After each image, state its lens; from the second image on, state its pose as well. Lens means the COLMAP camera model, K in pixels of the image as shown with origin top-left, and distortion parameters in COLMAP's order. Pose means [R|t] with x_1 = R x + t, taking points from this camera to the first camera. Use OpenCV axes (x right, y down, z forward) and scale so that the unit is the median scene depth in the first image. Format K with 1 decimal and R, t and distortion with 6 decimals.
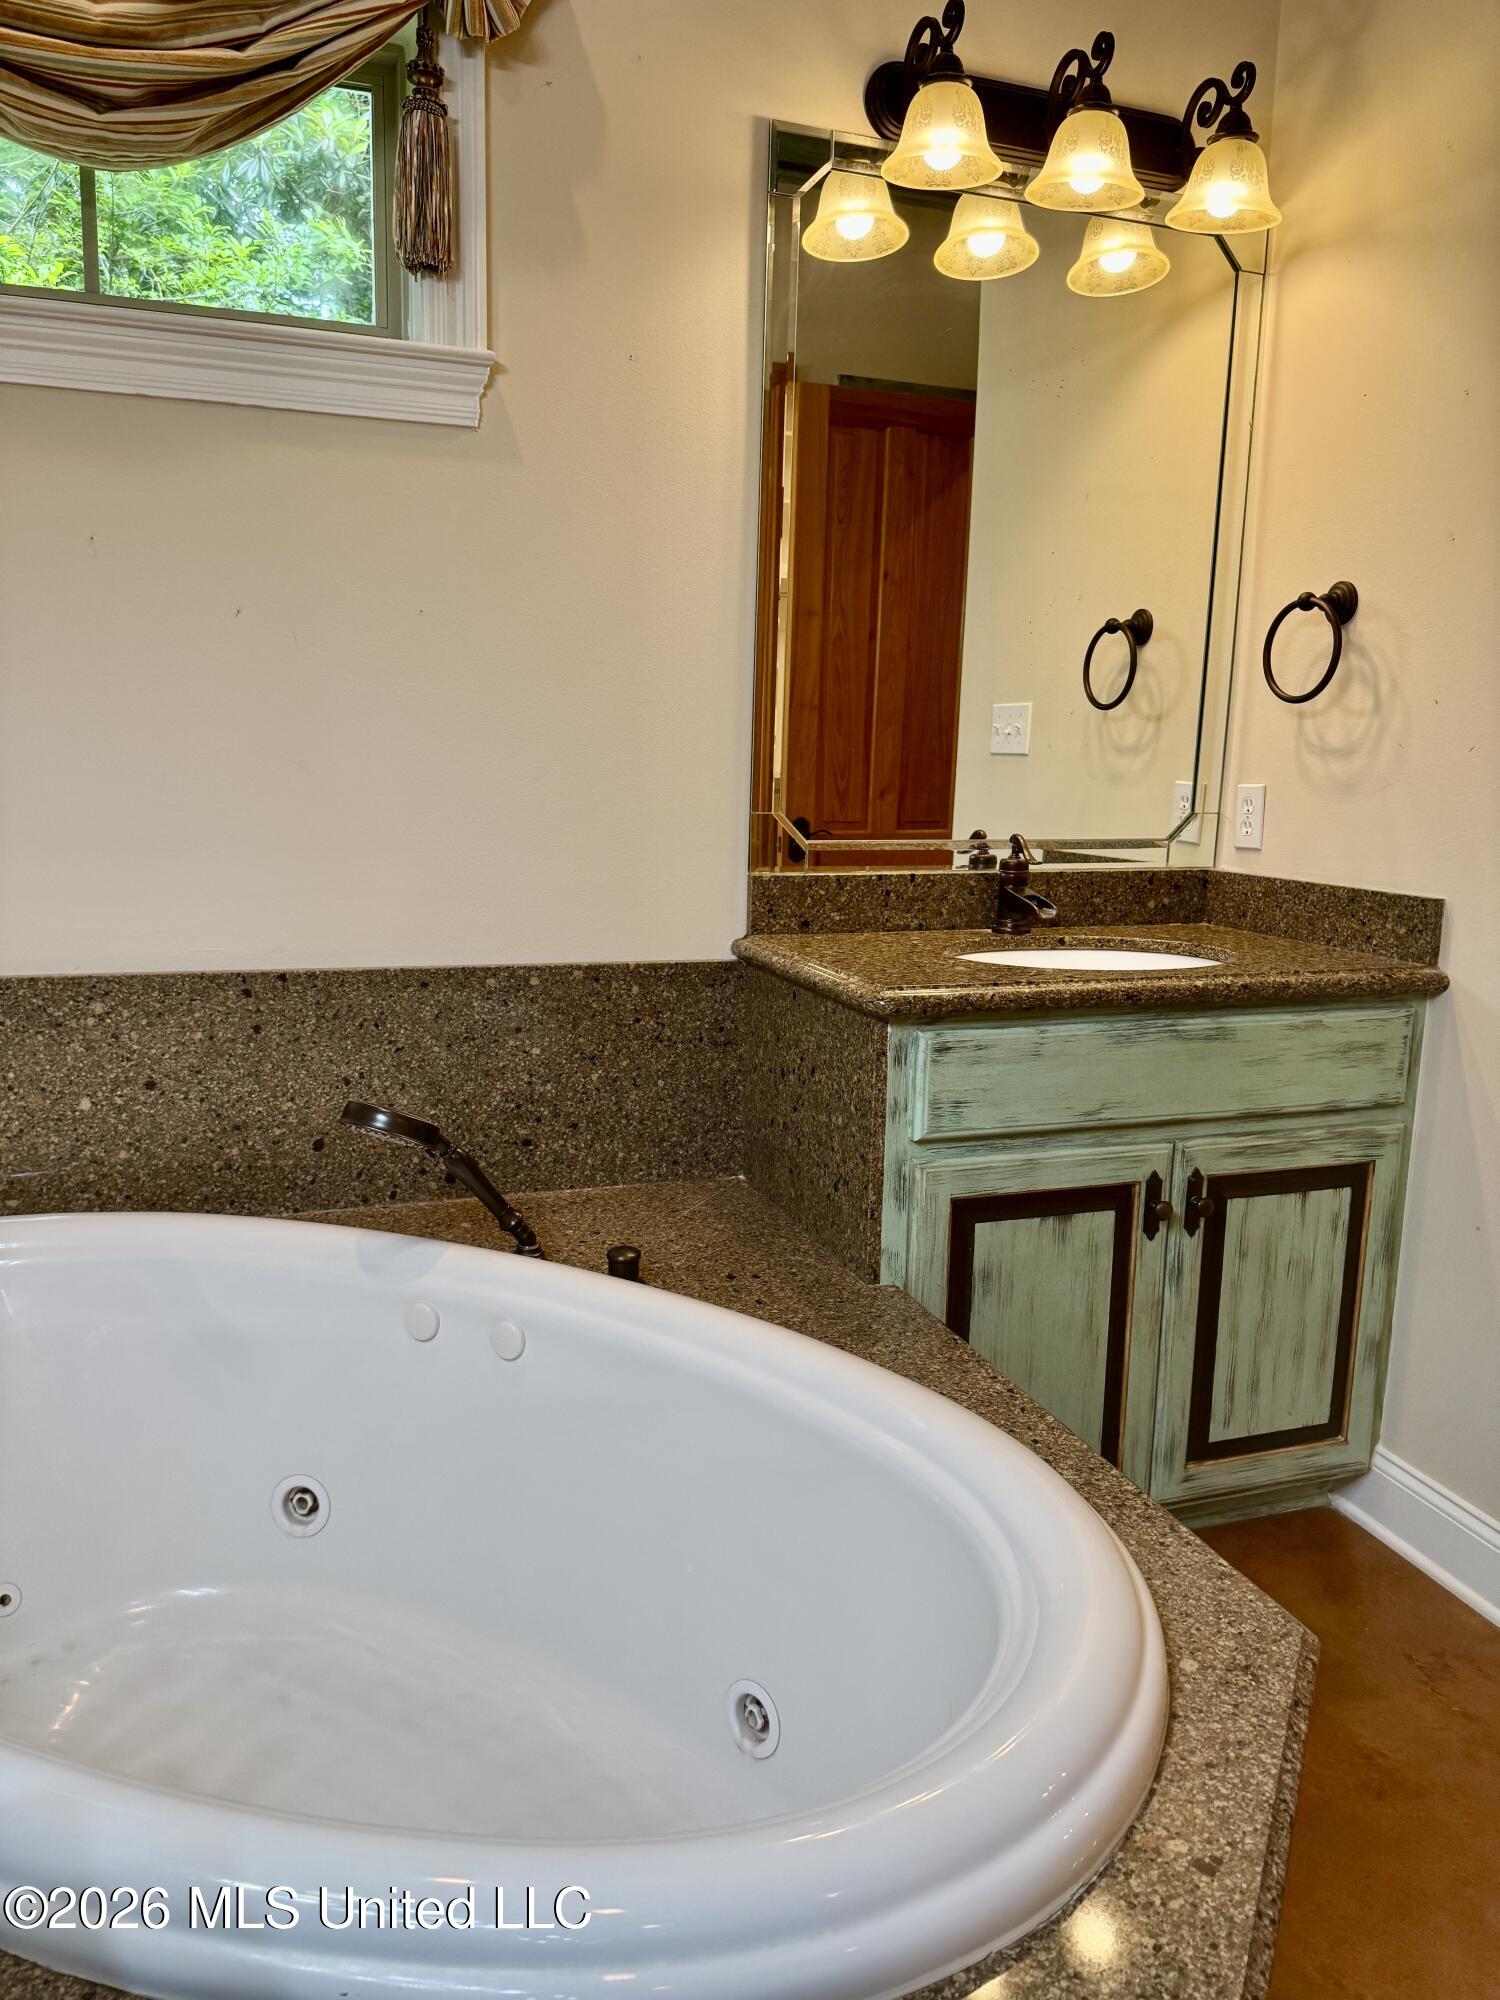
lens RADIAL K [[1404.3, 0, 742.2], [0, 1404.3, 1007.0], [0, 0, 1]] dist [0.076296, -0.098517]
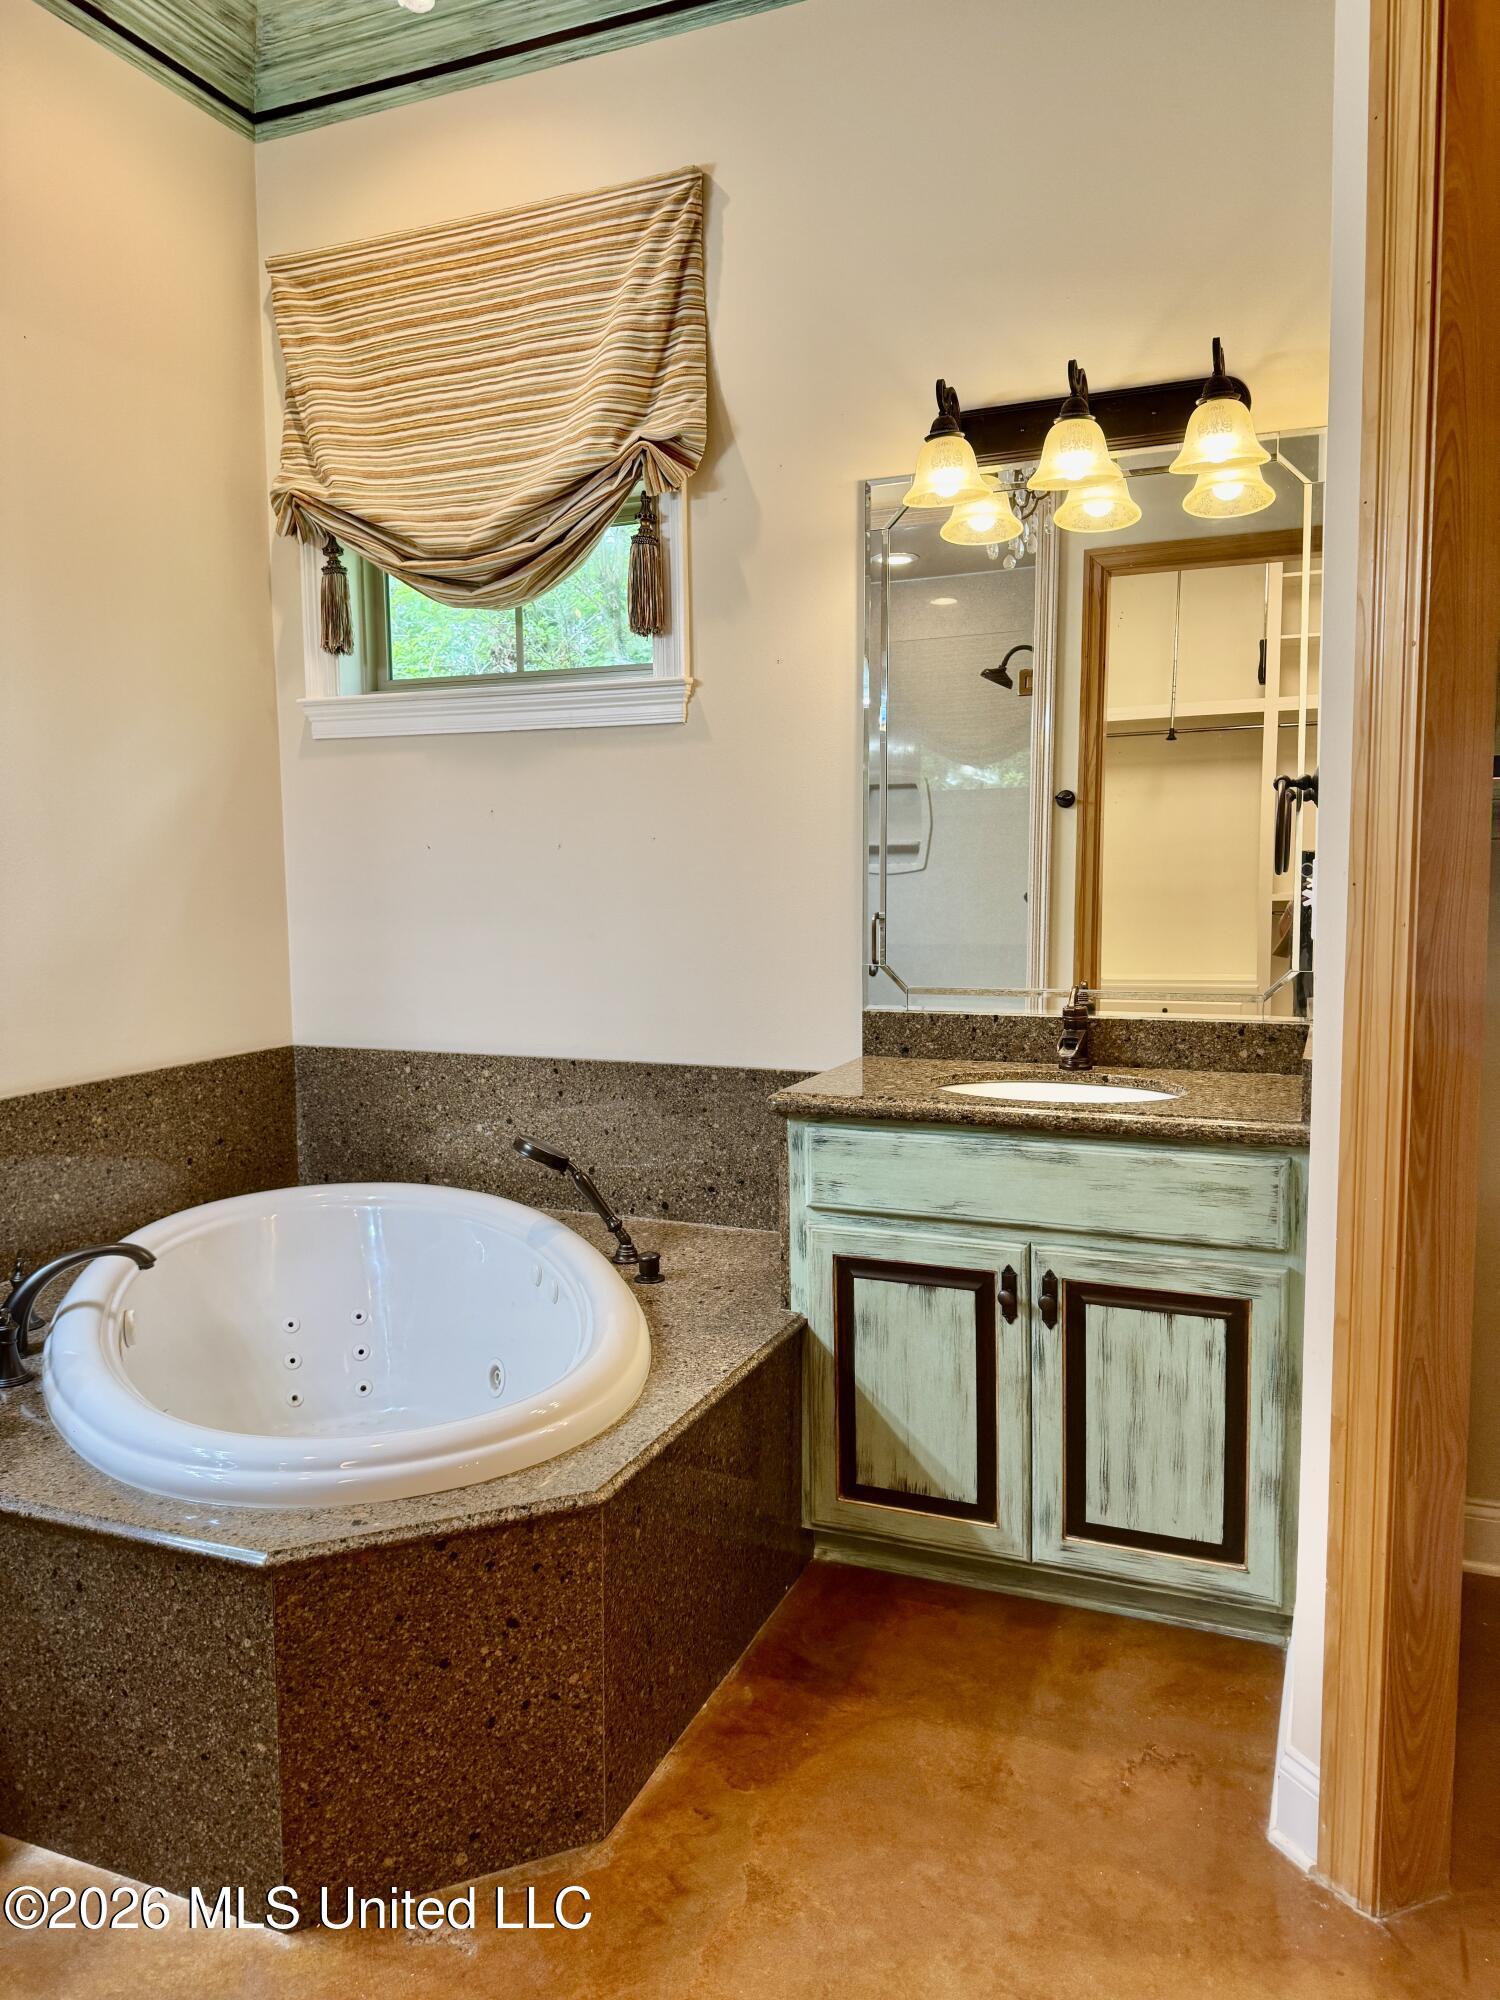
lens RADIAL K [[1404.3, 0, 743.8], [0, 1404.3, 1013.1], [0, 0, 1]] dist [0.076296, -0.098517]
pose [[0.736548, 0.038078, -0.675313, 0.916094], [-0.094387, 0.994432, -0.046873, -0.020783], [0.669767, 0.098265, 0.736041, -0.065019]]
